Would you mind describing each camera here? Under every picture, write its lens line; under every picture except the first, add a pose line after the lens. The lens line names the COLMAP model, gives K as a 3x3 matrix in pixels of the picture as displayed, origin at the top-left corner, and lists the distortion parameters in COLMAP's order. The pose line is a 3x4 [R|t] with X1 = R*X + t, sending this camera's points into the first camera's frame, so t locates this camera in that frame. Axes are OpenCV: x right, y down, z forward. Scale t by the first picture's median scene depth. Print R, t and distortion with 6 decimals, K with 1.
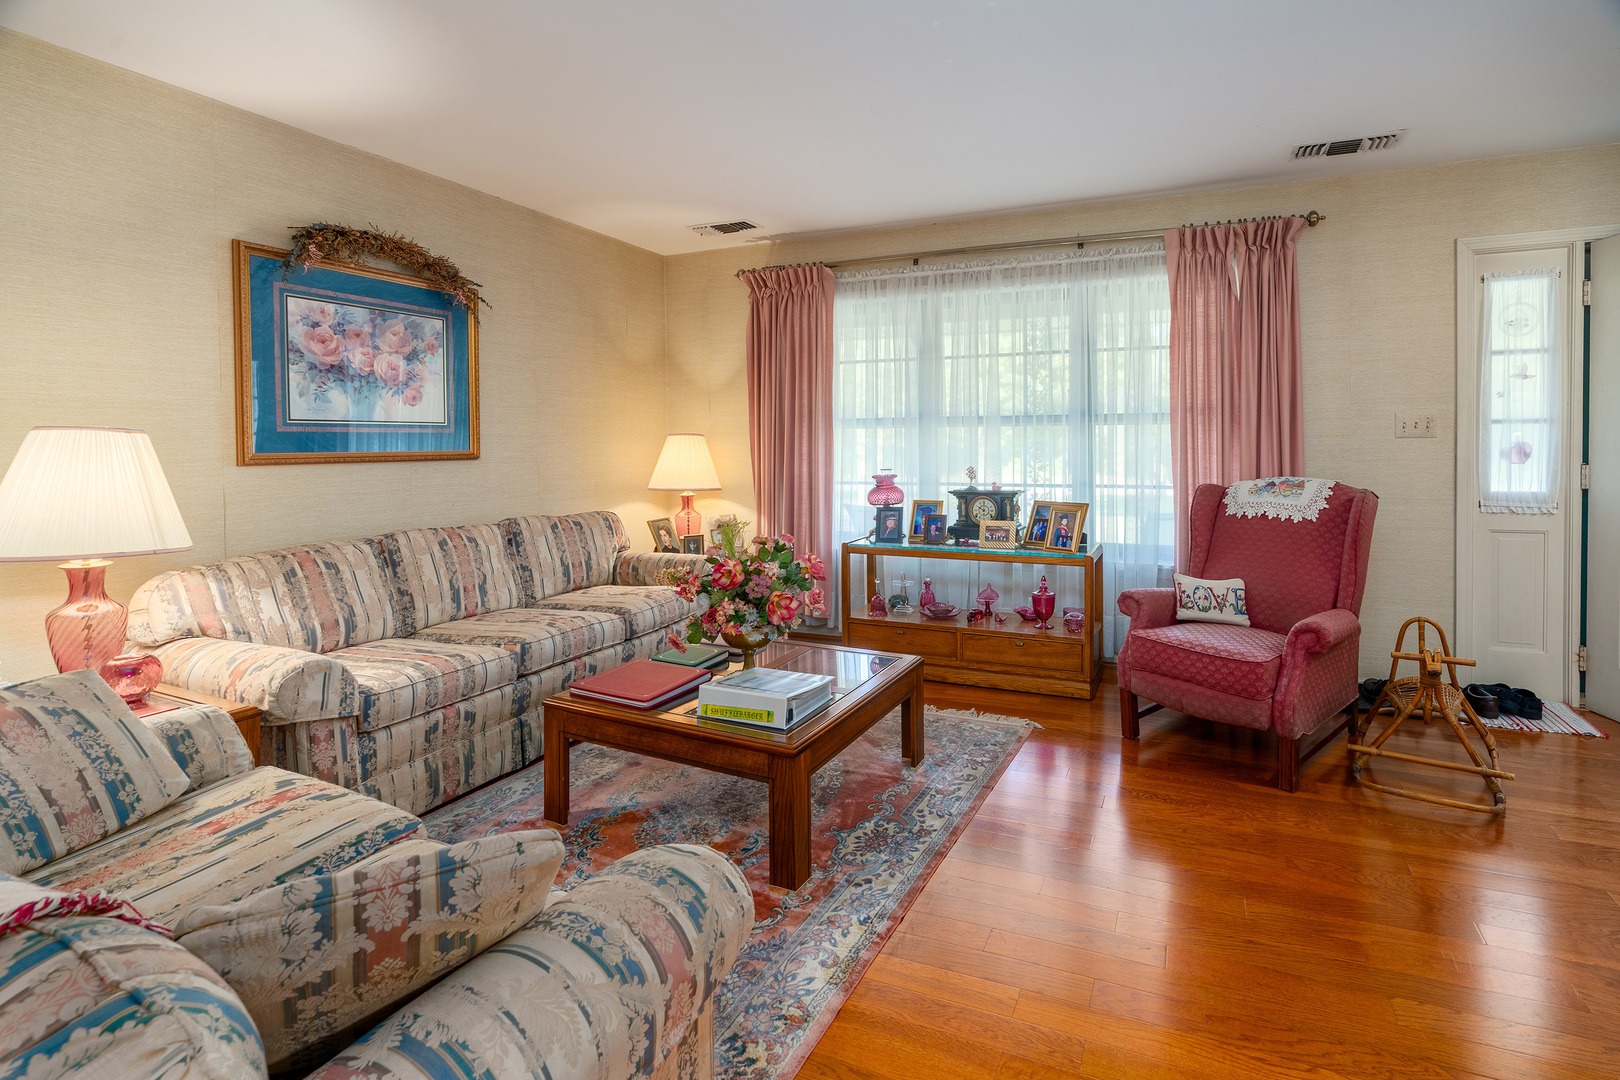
lens RADIAL K [[779.8, 0, 849.5], [0, 779.8, 433.3], [0, 0, 1]] dist [-0.011011, -0.000432]
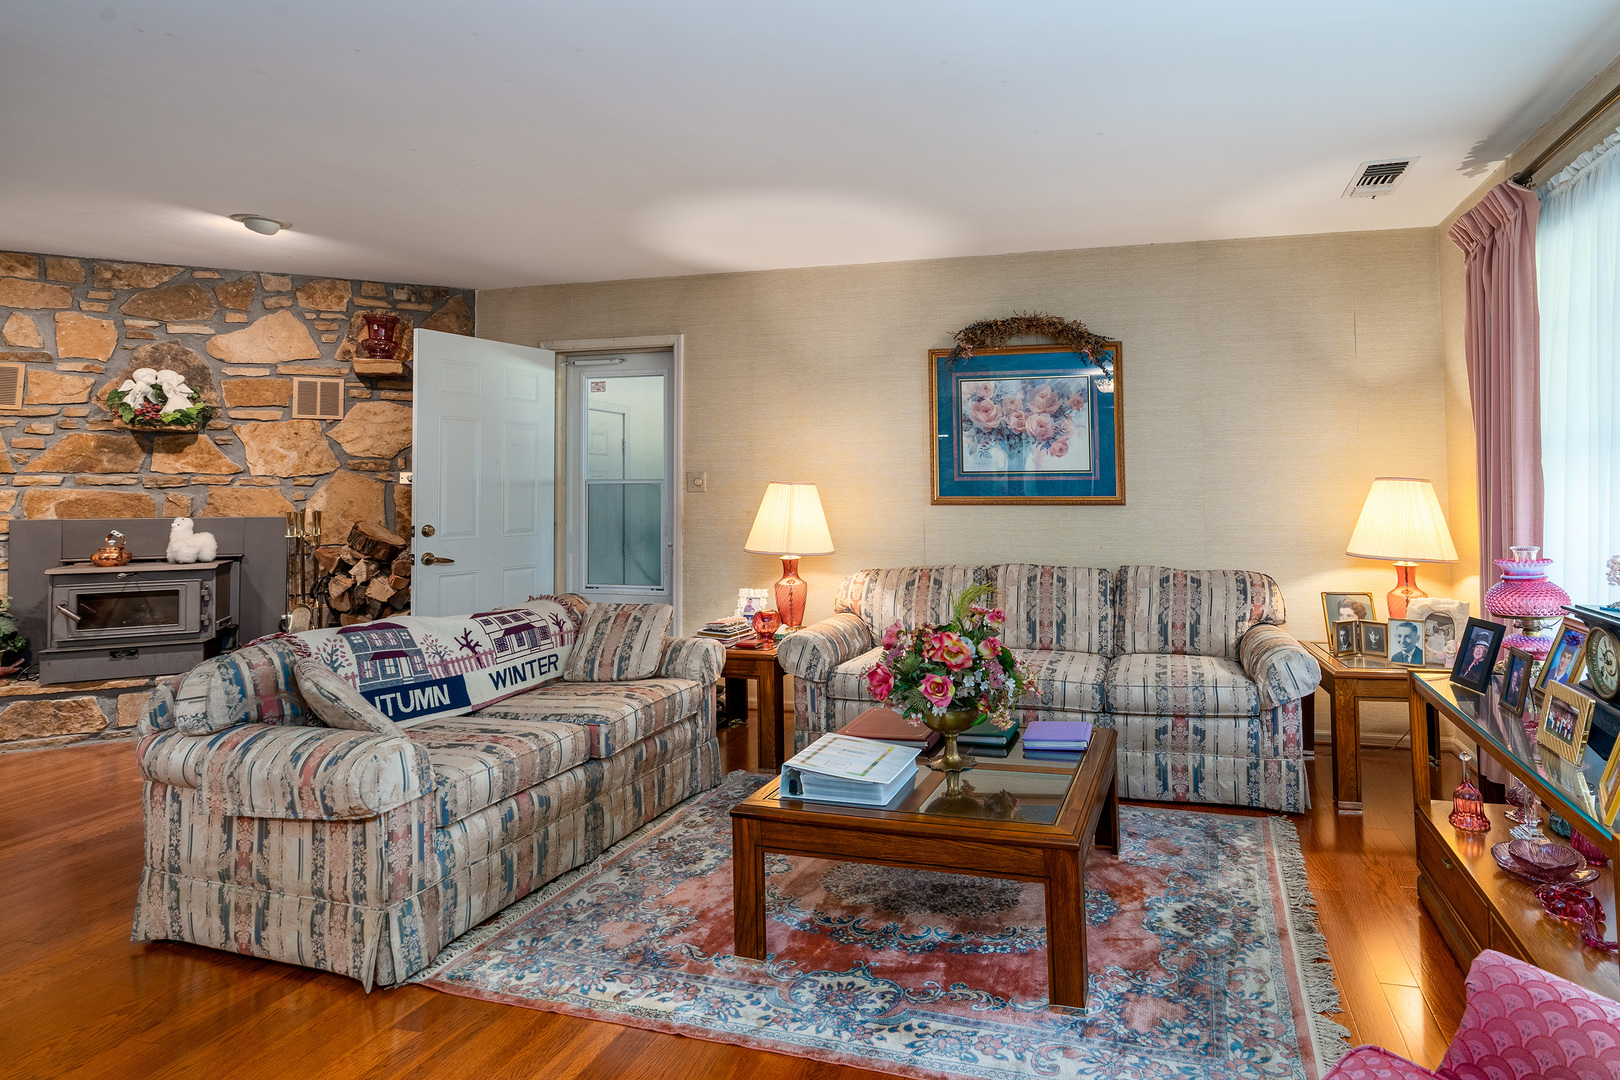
lens RADIAL K [[746.0, 0, 837.4], [0, 746.0, 441.4], [0, 0, 1]] dist [-0.002654, -0.000206]
pose [[0.180529, -0.055536, -0.982000, 0.505265], [0.014347, 0.998447, -0.053829, -0.003812], [0.983465, -0.004371, 0.181045, 0.529982]]
